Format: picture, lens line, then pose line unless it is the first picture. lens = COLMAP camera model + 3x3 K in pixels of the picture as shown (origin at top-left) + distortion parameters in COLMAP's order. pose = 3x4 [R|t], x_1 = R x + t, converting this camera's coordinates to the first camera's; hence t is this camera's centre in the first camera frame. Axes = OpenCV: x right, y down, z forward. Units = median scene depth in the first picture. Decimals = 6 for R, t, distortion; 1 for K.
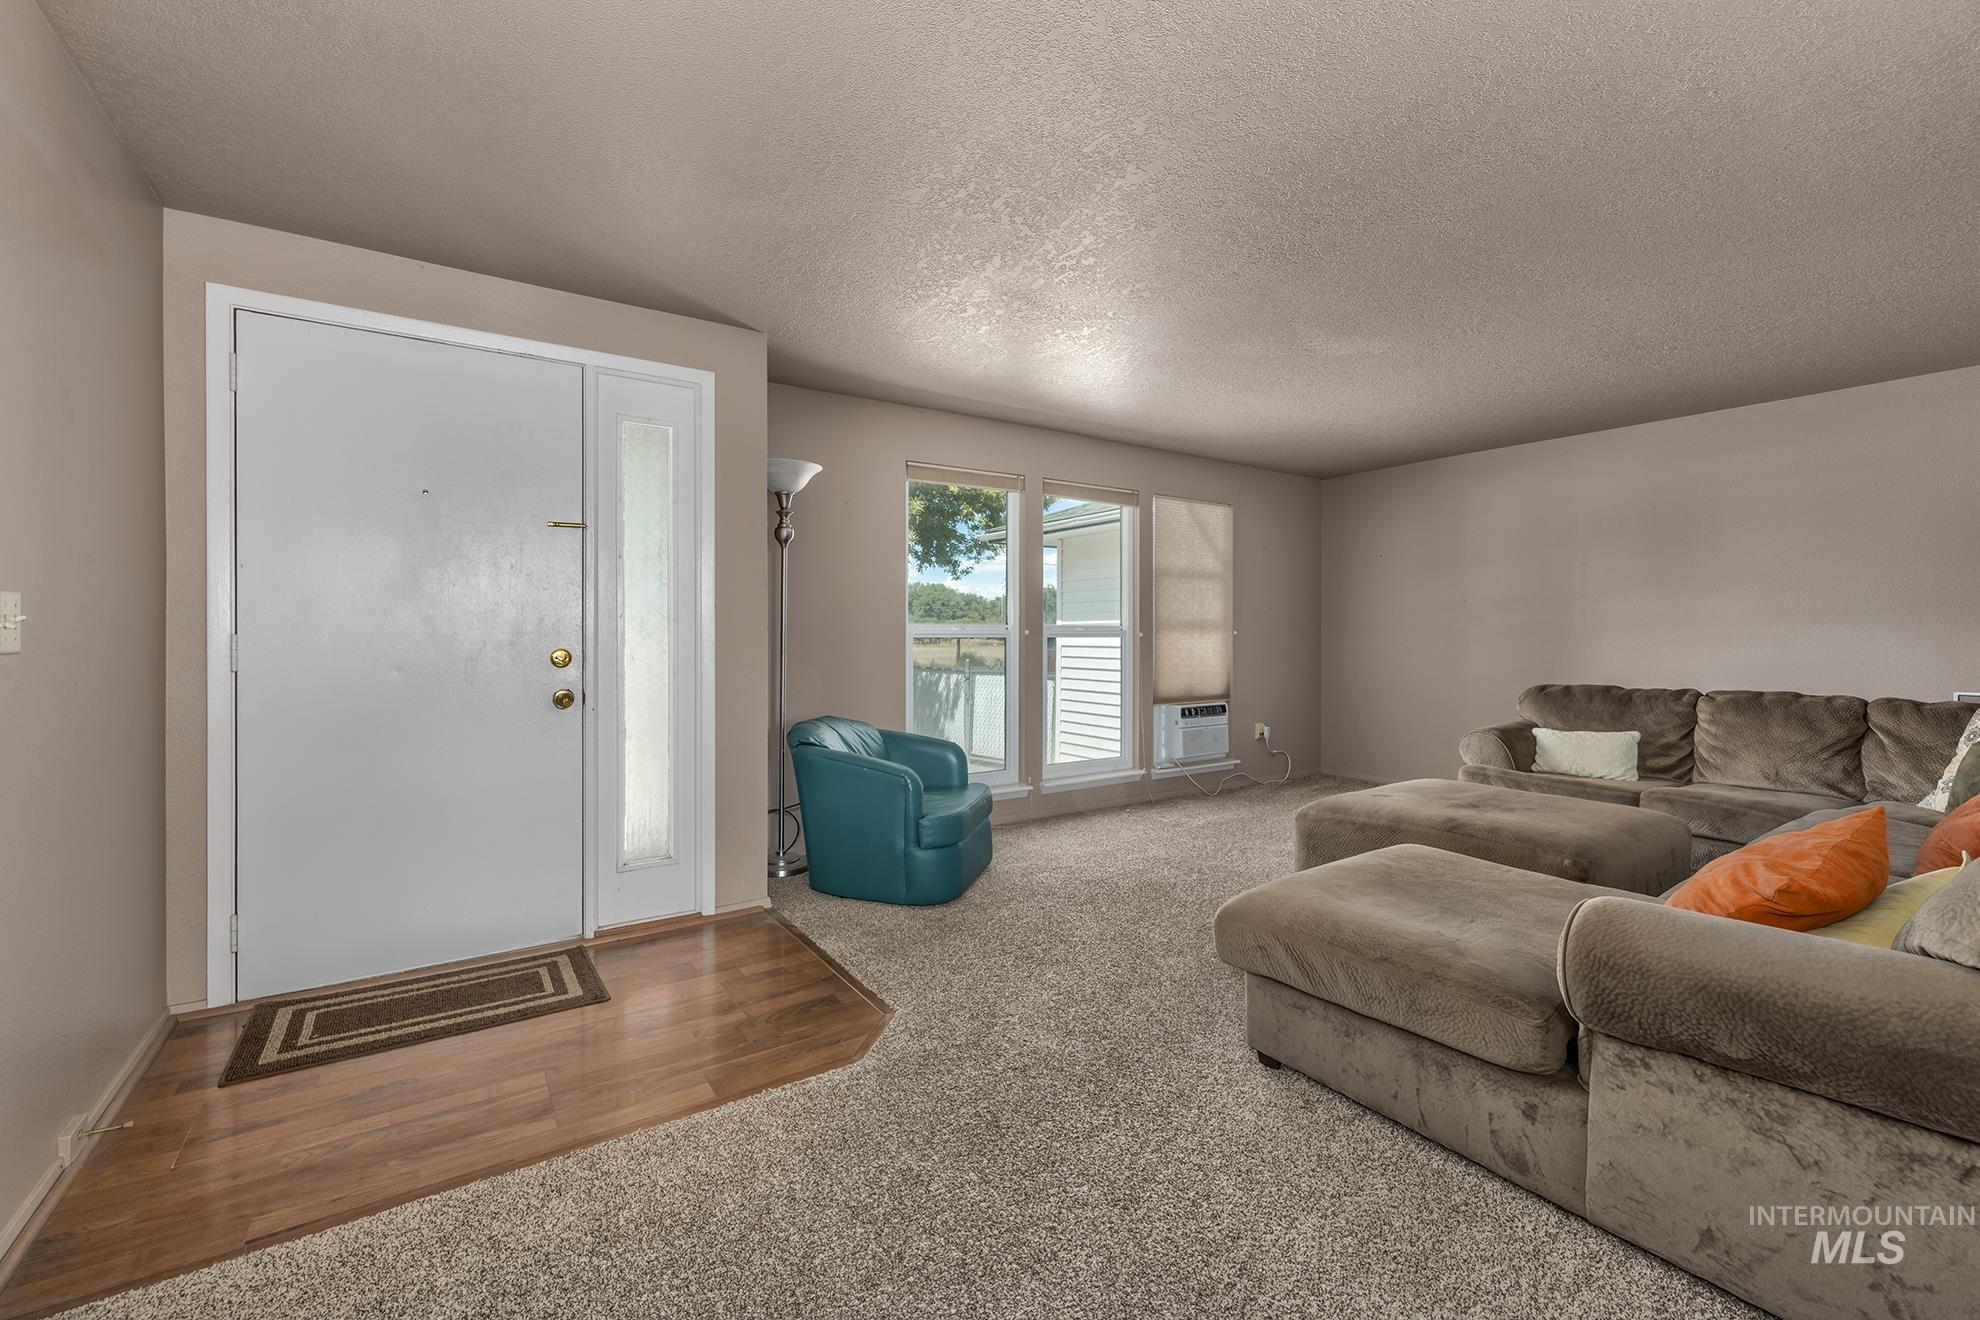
lens RADIAL K [[824.0, 0, 982.1], [0, 824.0, 648.4], [0, 0, 1]] dist [0.001501, -0.000443]
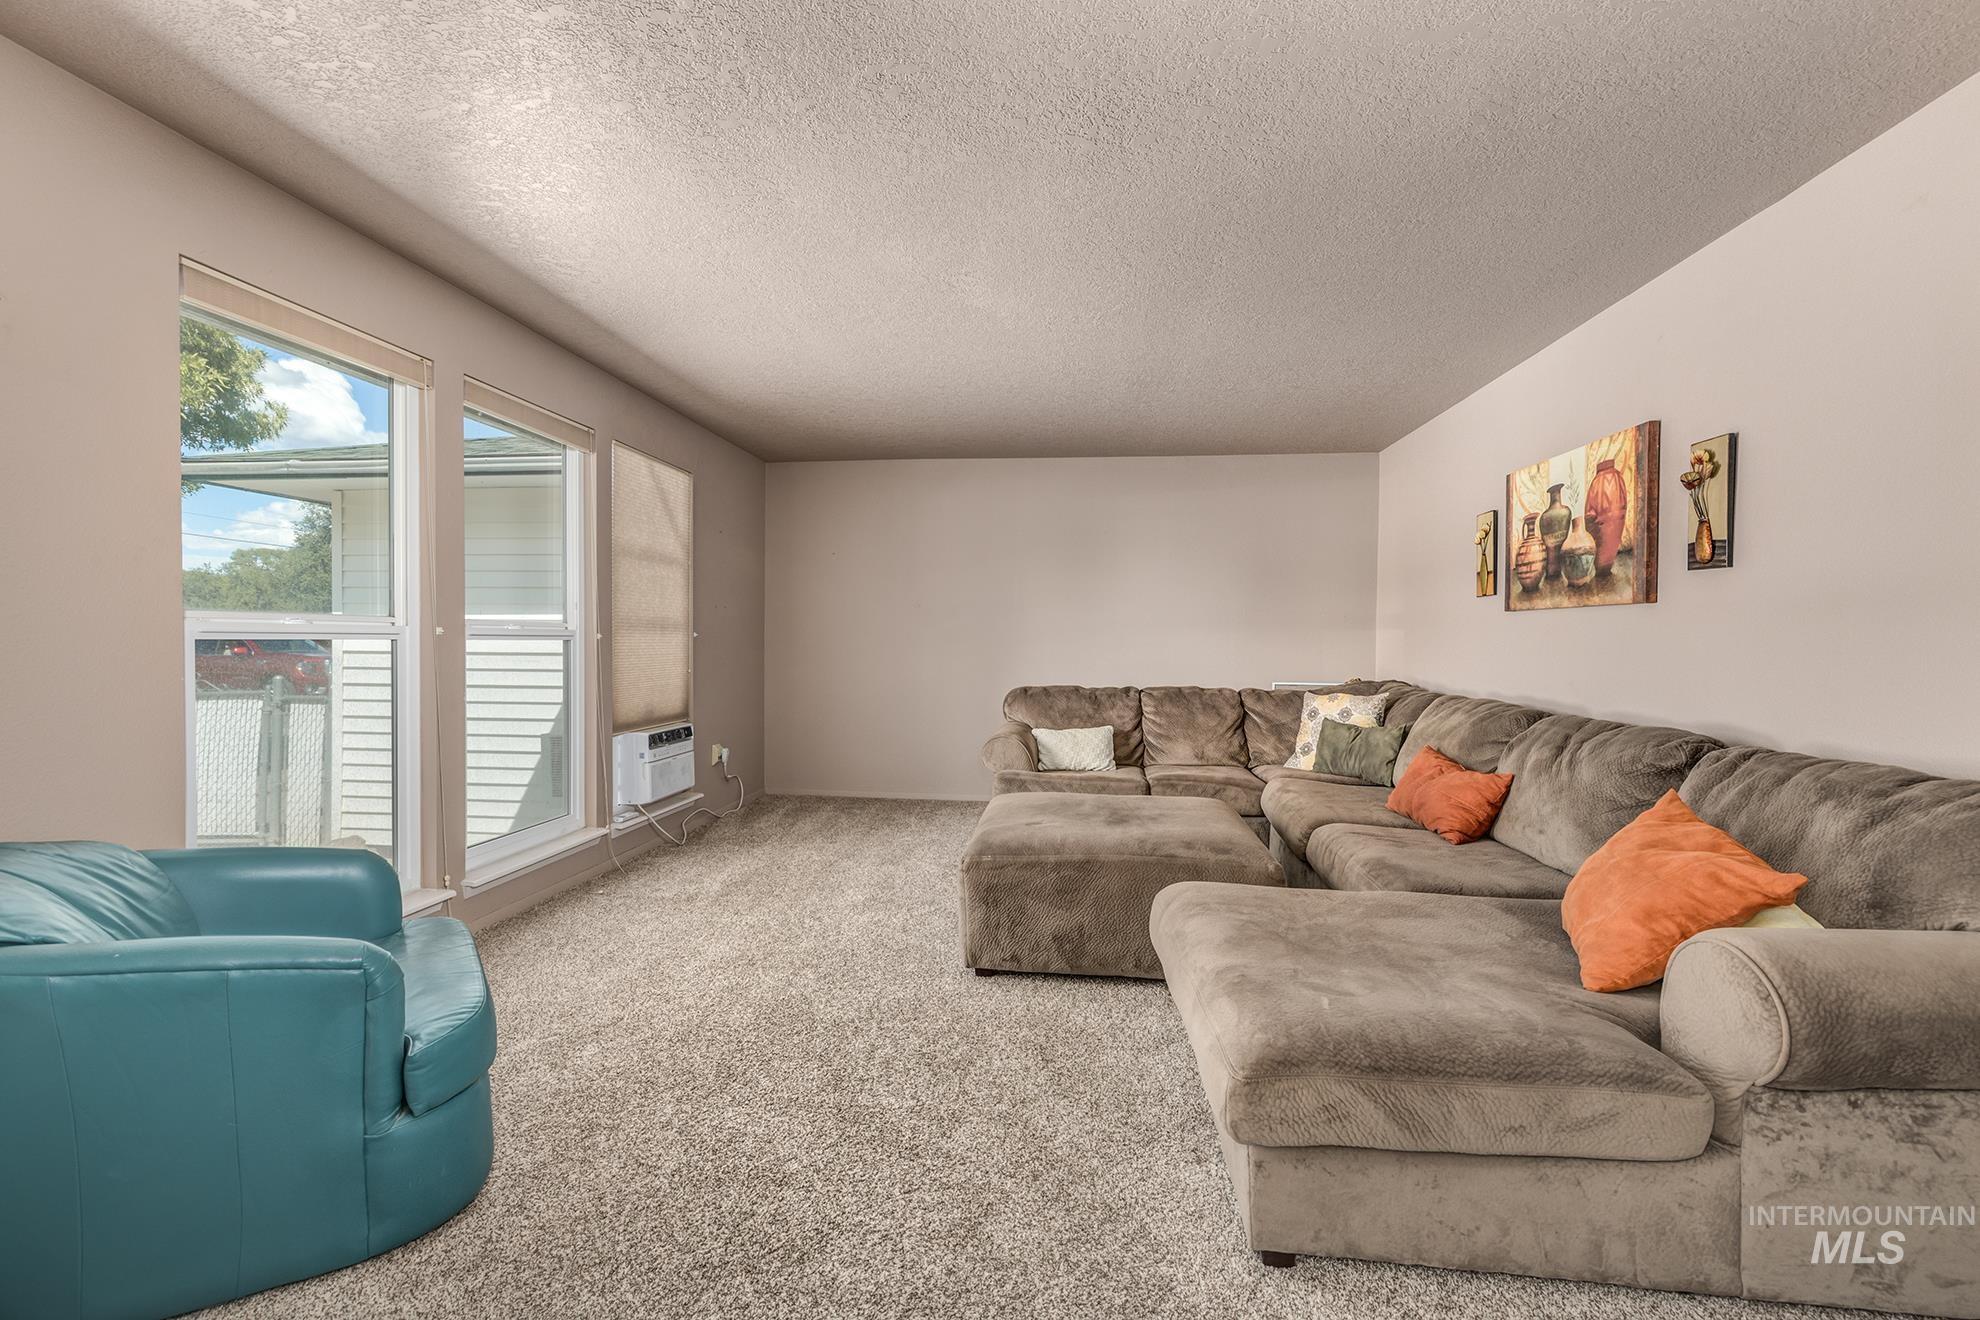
lens RADIAL K [[824.0, 0, 995.6], [0, 824.0, 656.7], [0, 0, 1]] dist [0.001501, -0.000443]
pose [[0.645243, -0.010295, 0.763908, -0.172809], [0.005225, 0.999945, 0.009063, -0.005157], [-0.763960, -0.001857, 0.645261, 0.391200]]
